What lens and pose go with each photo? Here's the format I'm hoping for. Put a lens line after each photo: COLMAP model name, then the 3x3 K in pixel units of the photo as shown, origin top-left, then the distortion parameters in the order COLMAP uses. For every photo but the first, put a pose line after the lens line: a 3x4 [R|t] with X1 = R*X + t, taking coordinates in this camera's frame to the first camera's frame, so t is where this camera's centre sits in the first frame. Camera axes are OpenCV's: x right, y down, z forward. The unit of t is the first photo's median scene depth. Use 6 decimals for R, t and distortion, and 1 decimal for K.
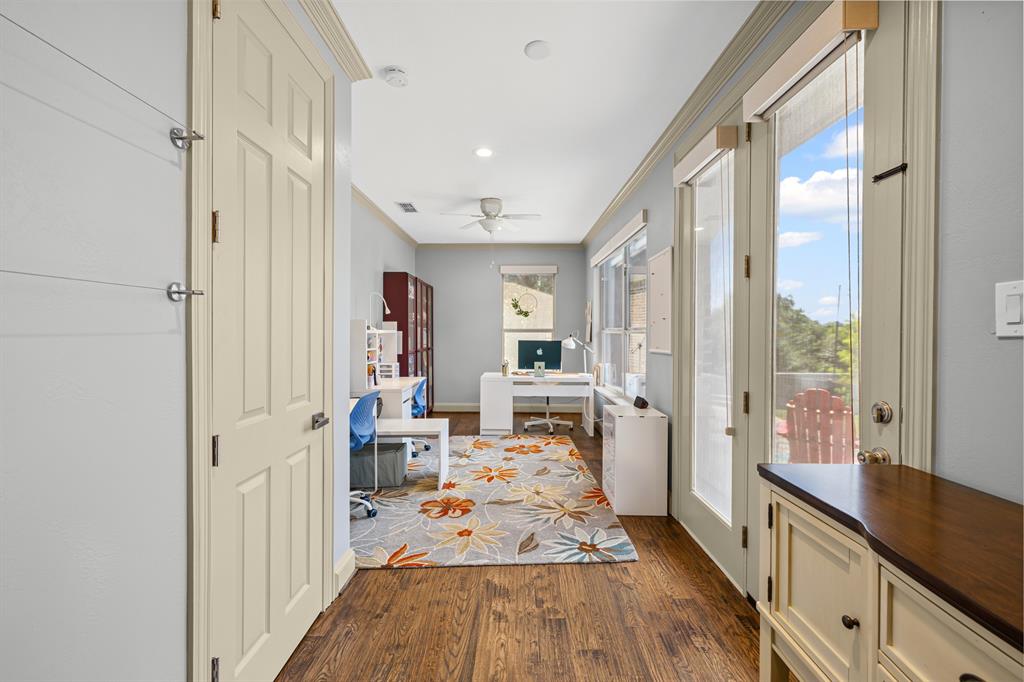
lens RADIAL K [[426.9, 0, 513.0], [0, 426.9, 334.9], [0, 0, 1]] dist [0.000392, 0.000288]
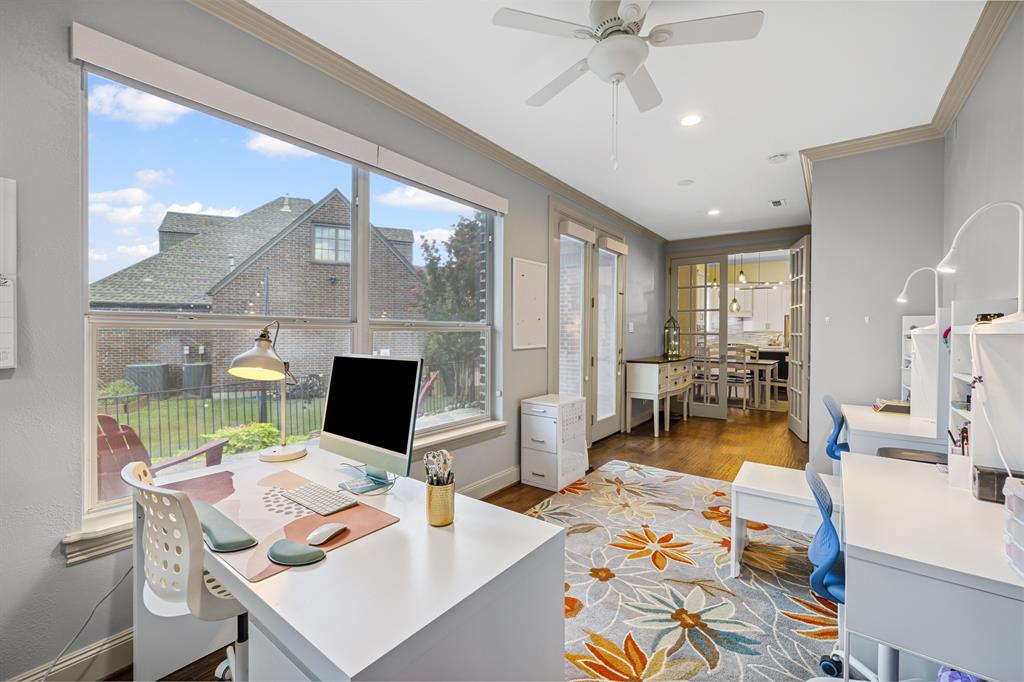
lens RADIAL K [[426.9, 0, 513.0], [0, 426.9, 334.9], [0, 0, 1]] dist [0.000392, 0.000288]
pose [[-0.801647, -0.009810, 0.597717, -0.313632], [-0.002082, 0.999905, 0.013619, -0.009448], [-0.597794, 0.009673, -0.801591, 1.997435]]
